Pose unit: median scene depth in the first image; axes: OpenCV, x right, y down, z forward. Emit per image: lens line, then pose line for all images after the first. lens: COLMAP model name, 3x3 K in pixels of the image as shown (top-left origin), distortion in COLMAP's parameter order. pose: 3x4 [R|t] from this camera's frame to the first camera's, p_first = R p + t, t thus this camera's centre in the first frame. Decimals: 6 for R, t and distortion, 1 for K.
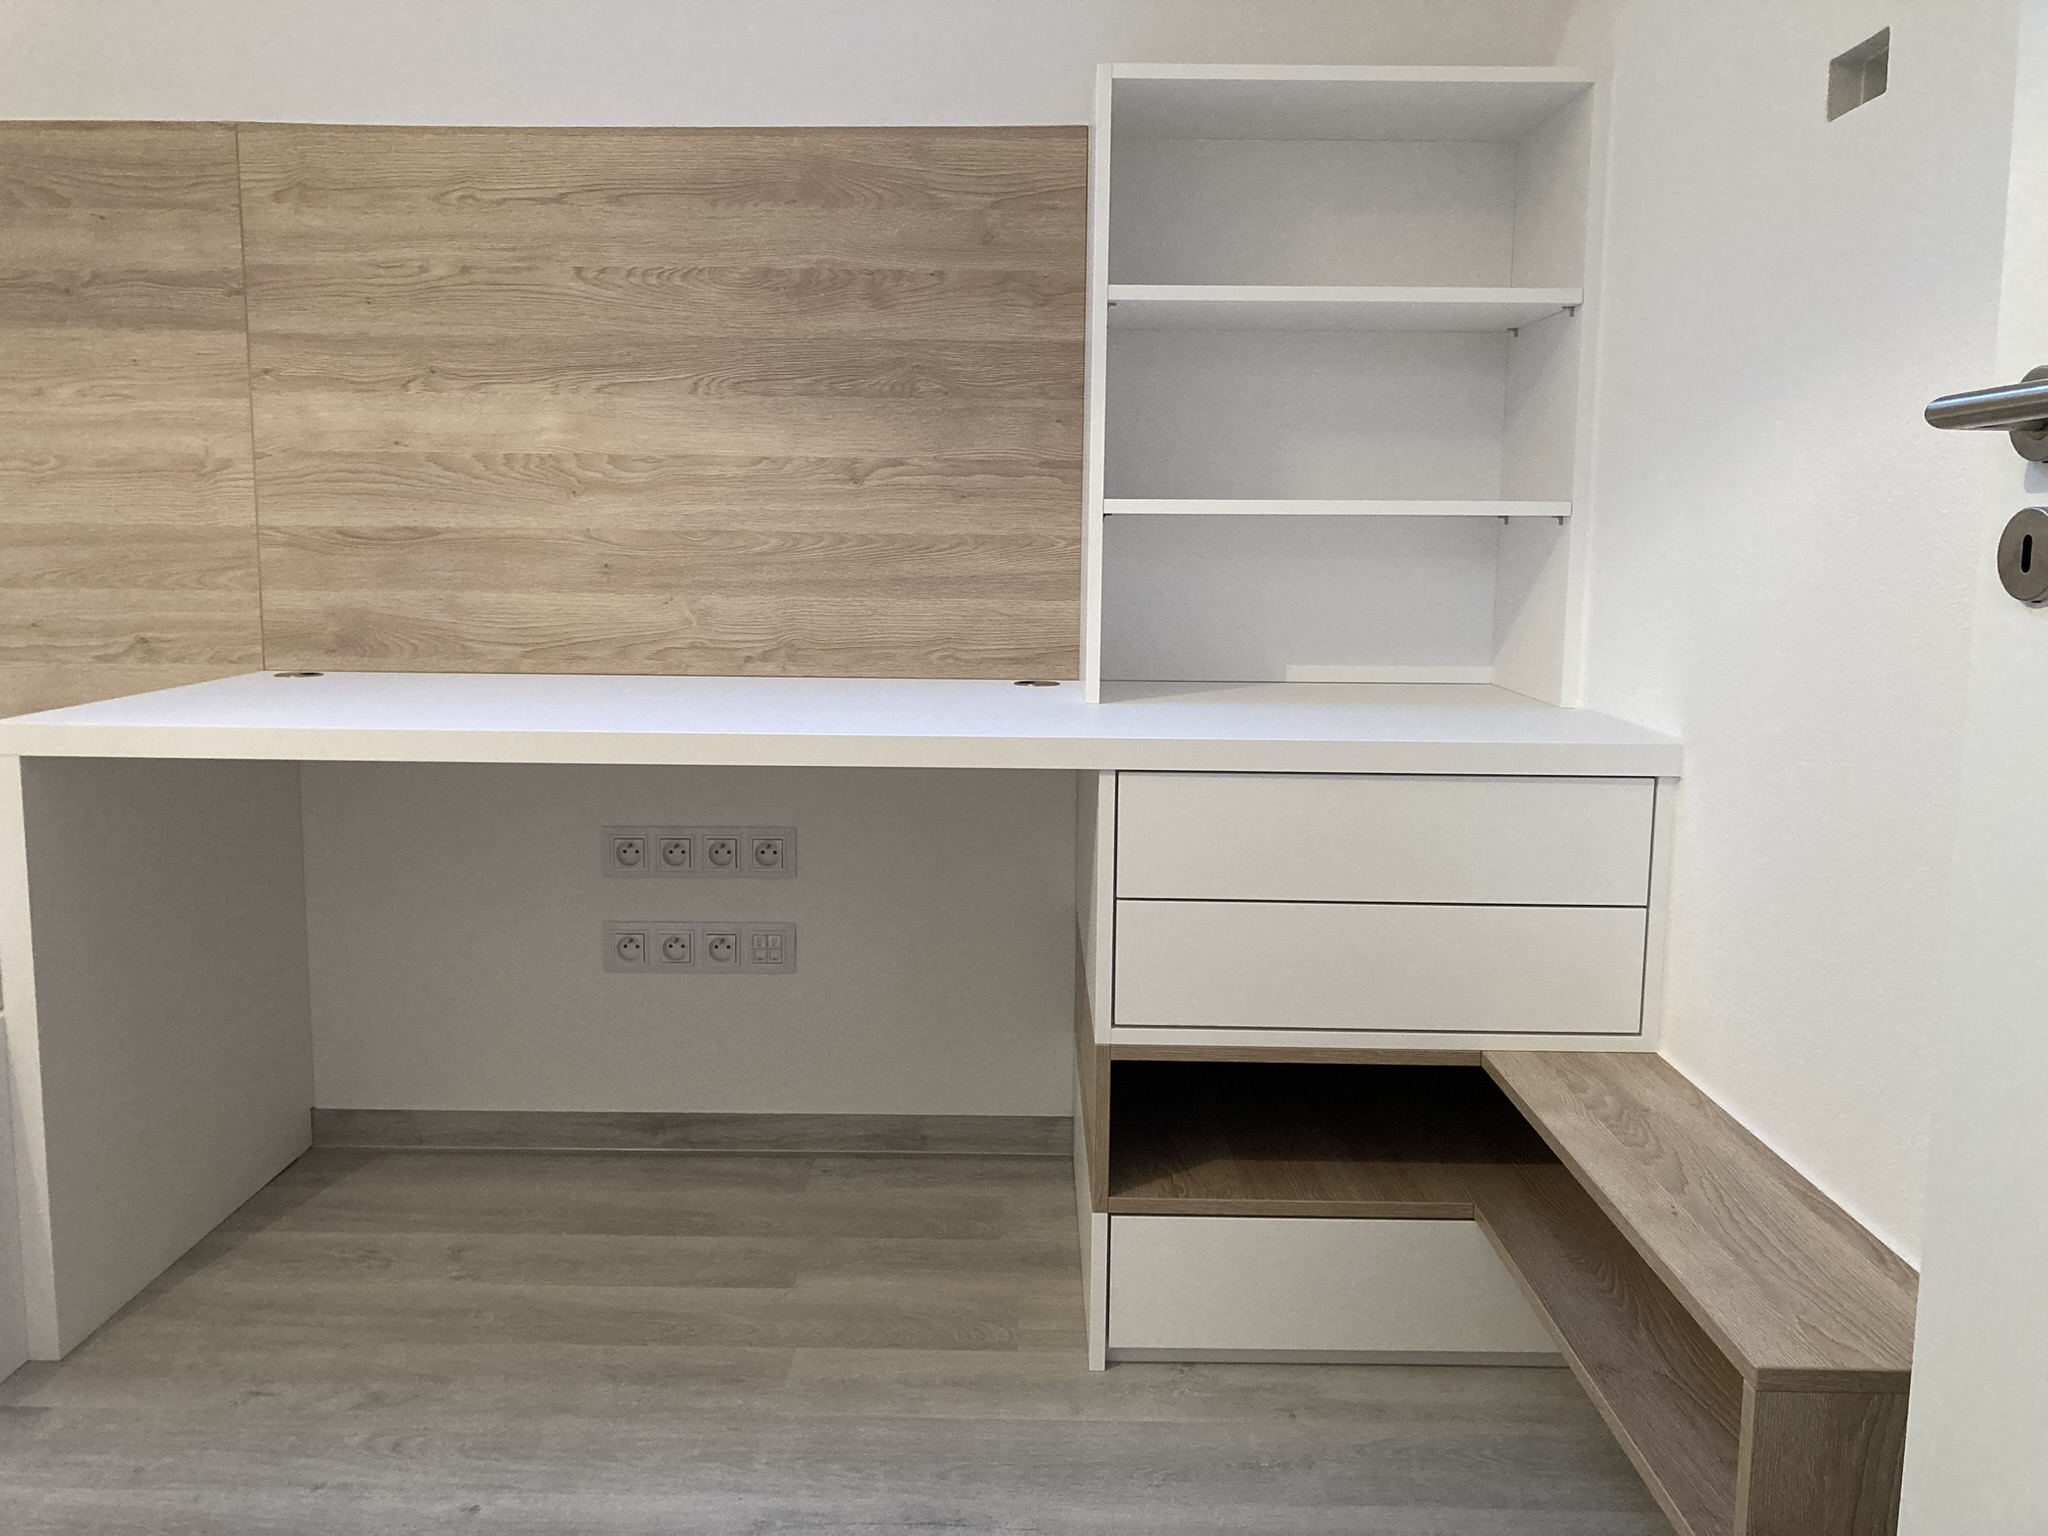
lens RADIAL K [[1692.0, 0, 1030.1], [0, 1692.0, 743.6], [0, 0, 1]] dist [0.030885, -0.026948]
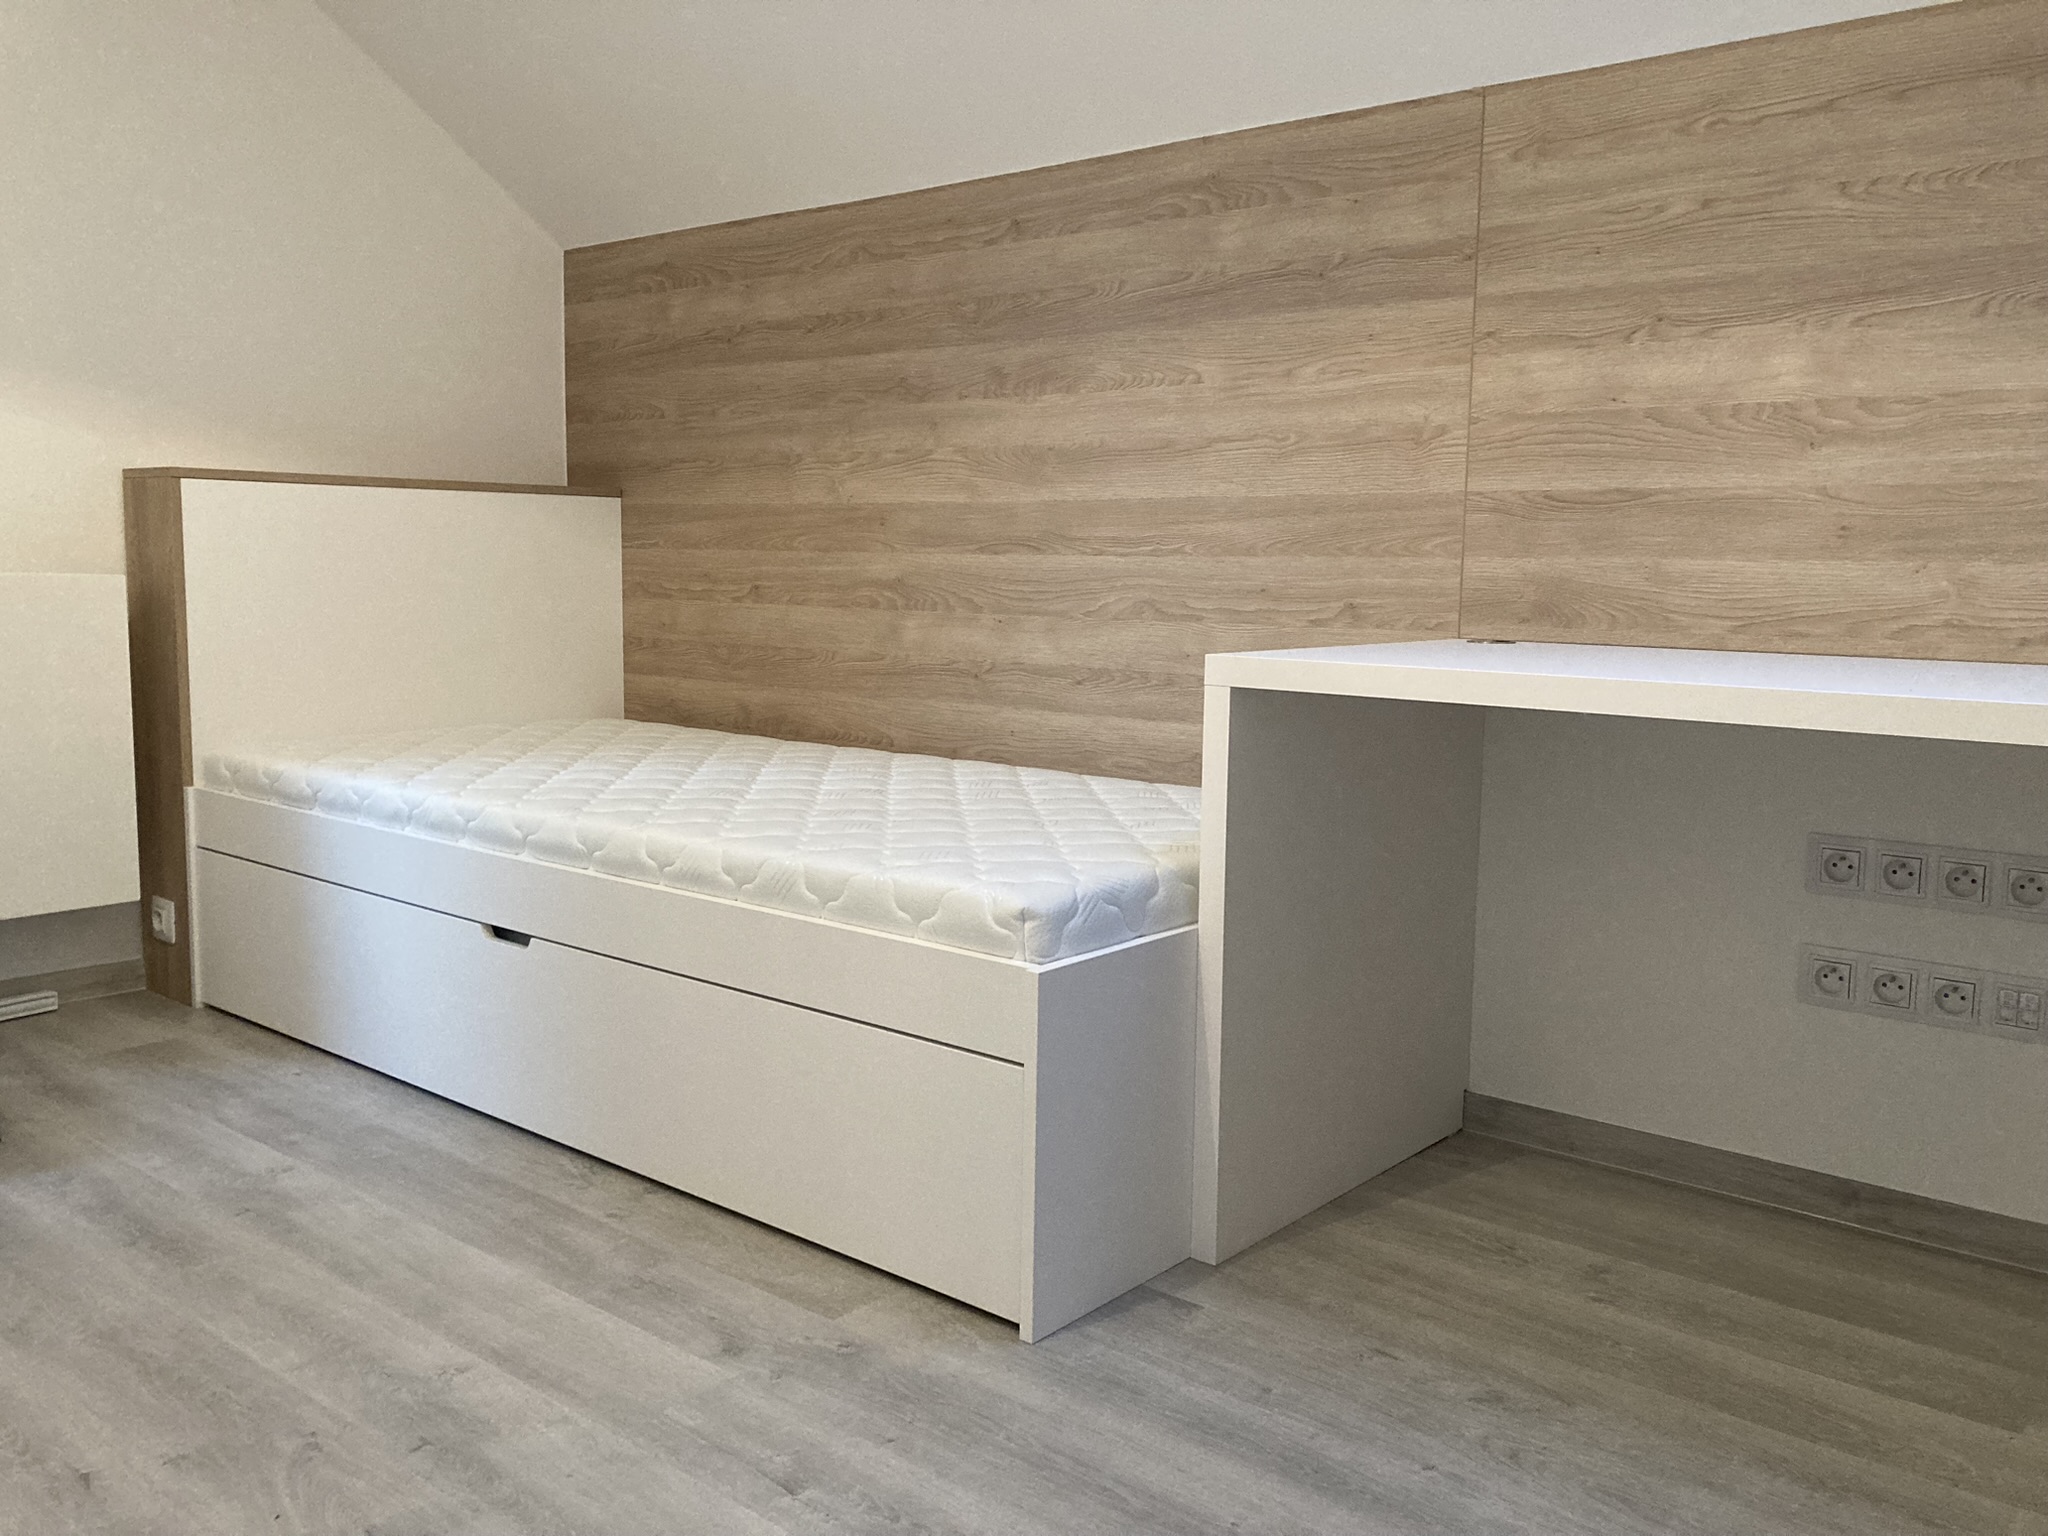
lens RADIAL K [[1692.0, 0, 1007.6], [0, 1692.0, 749.3], [0, 0, 1]] dist [0.030885, -0.026948]
pose [[0.768920, 0.073787, -0.635073, -0.020505], [-0.088741, 0.996020, 0.008280, 0.037289], [0.633156, 0.049991, 0.772408, 0.074770]]
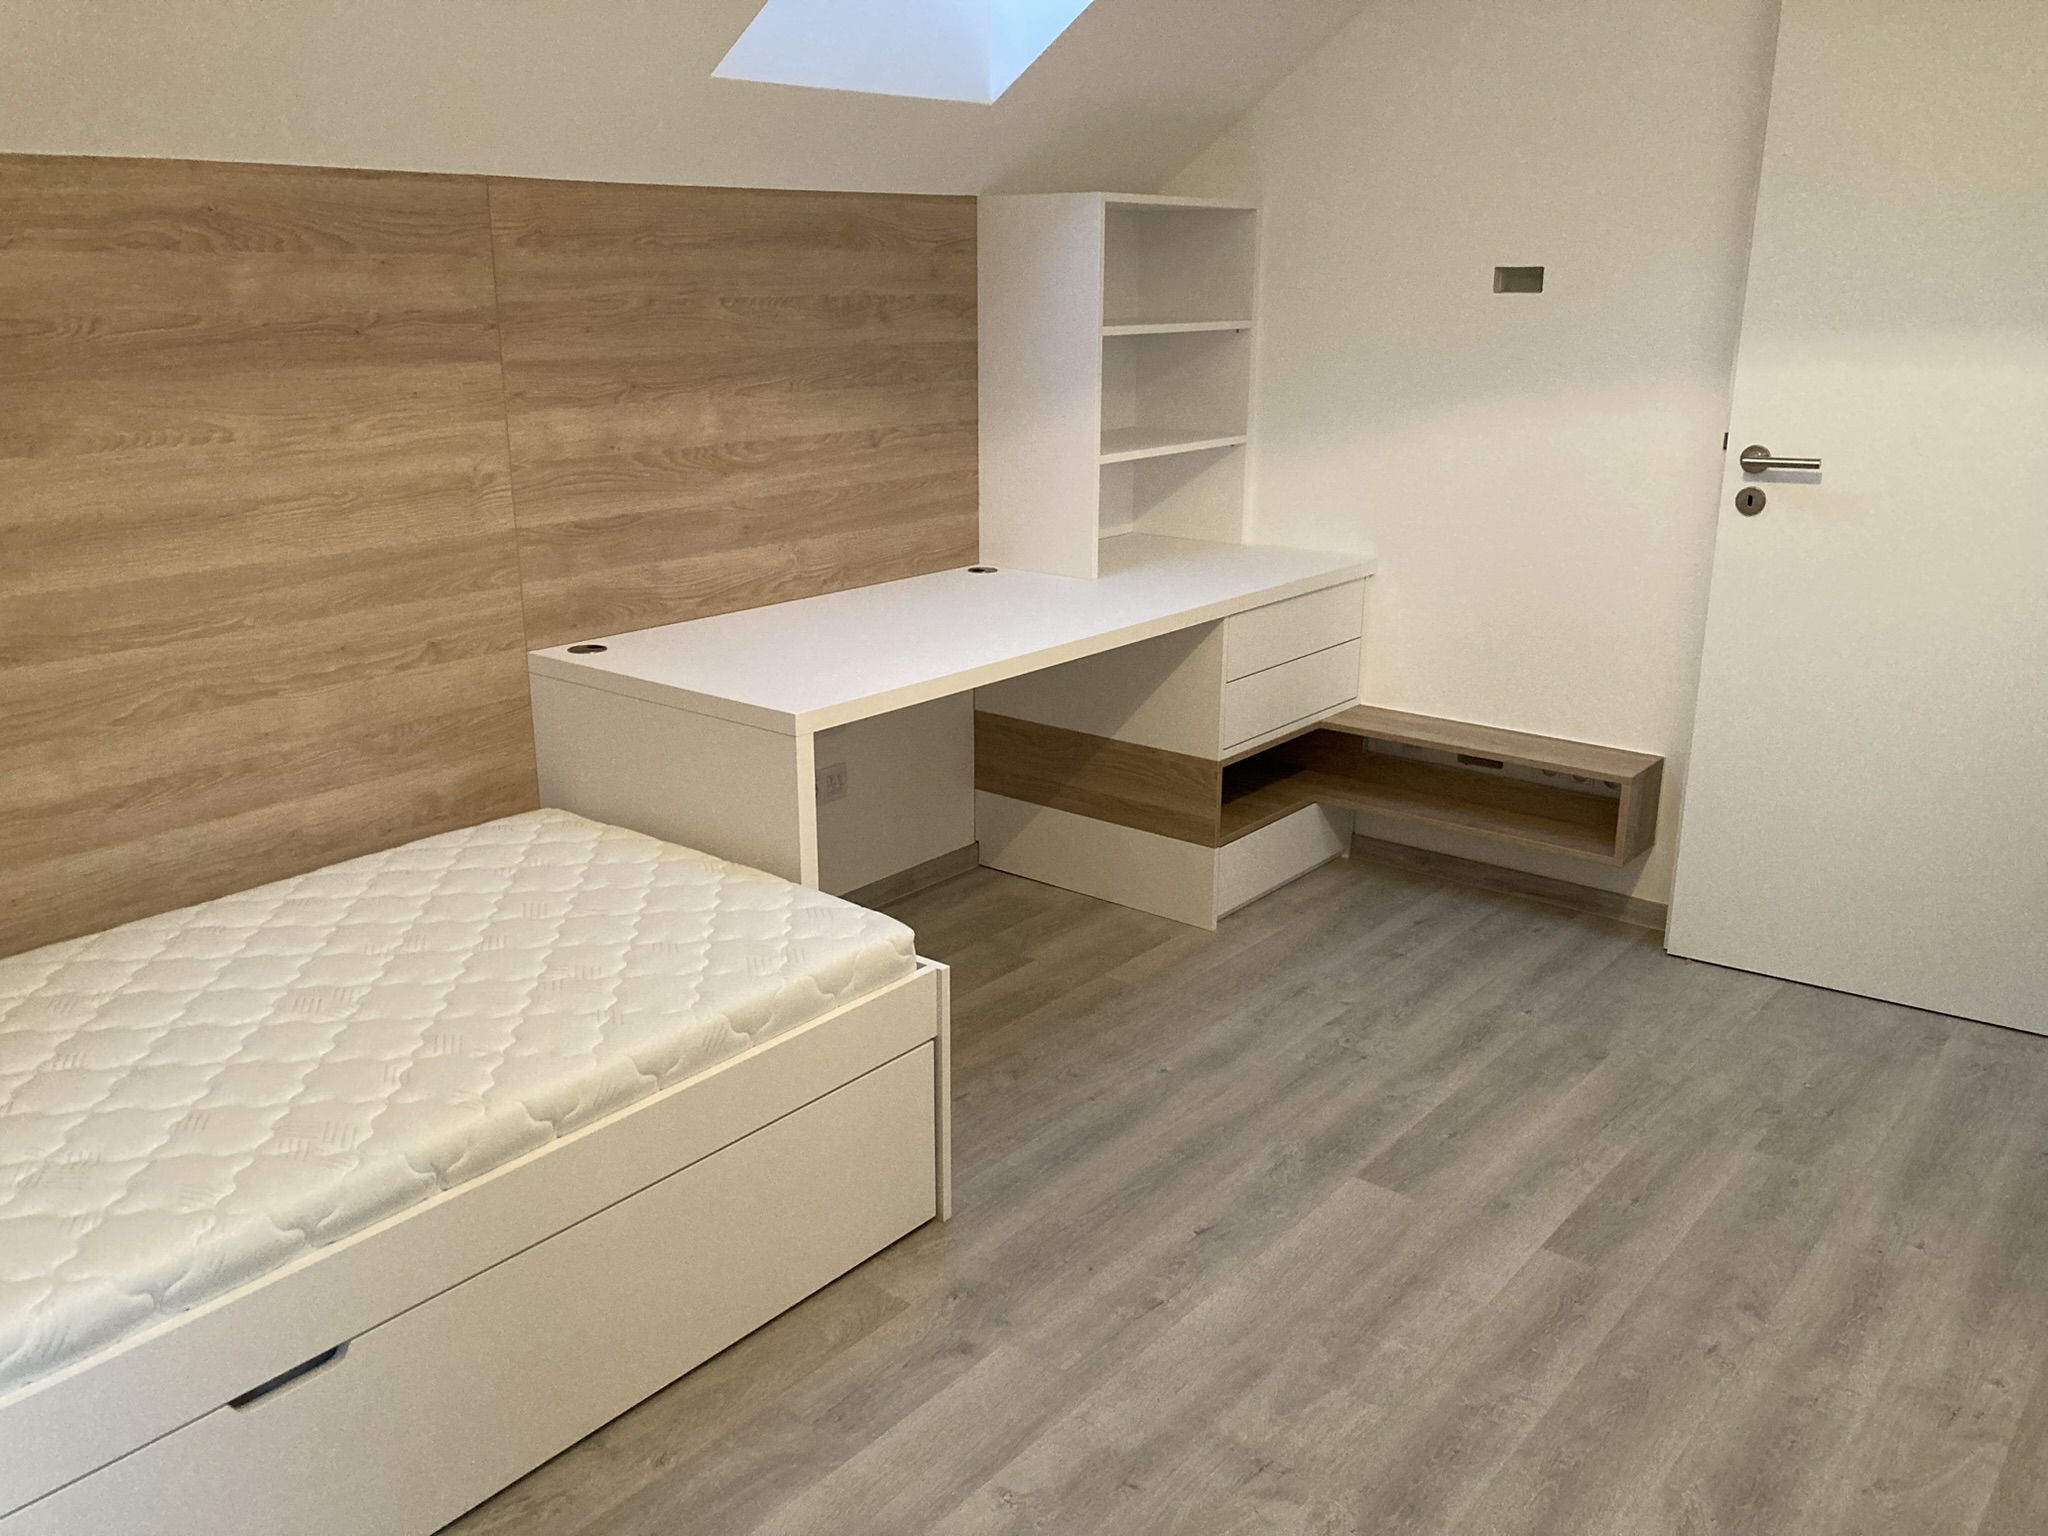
lens RADIAL K [[1692.0, 0, 1007.2], [0, 1692.0, 762.5], [0, 0, 1]] dist [0.030885, -0.026948]
pose [[0.621156, -0.228906, 0.749512, -1.168119], [0.103301, 0.971962, 0.211233, -0.186309], [-0.776849, -0.053783, 0.627386, 0.005215]]
